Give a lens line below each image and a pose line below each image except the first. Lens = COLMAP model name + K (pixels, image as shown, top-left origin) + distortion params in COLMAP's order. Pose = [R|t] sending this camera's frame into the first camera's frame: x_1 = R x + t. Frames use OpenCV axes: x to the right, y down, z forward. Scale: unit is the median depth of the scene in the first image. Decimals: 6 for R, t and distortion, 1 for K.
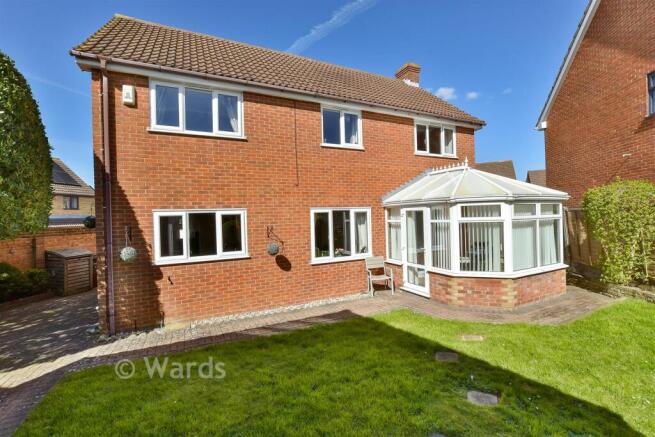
lens RADIAL K [[287.1, 0, 326.8], [0, 287.1, 217.9], [0, 0, 1]] dist [-0.020215, 0.001643]
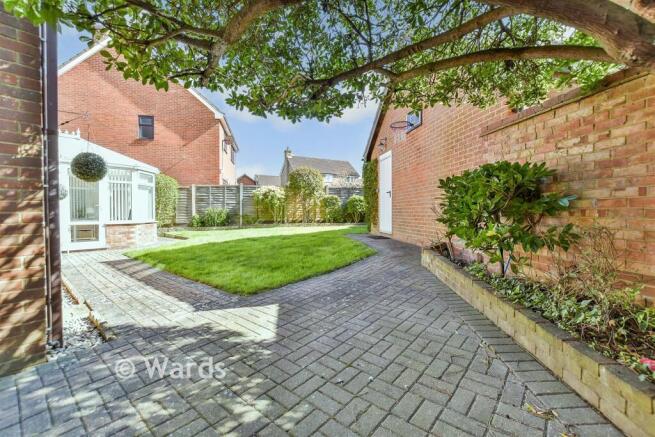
lens RADIAL K [[287.1, 0, 327.5], [0, 287.1, 218.6], [0, 0, 1]] dist [-0.020215, 0.001643]
pose [[-0.390380, 0.015473, 0.920524, -1.072781], [0.008407, 0.999877, -0.013242, 0.191351], [-0.920615, 0.002569, -0.390462, 0.650436]]
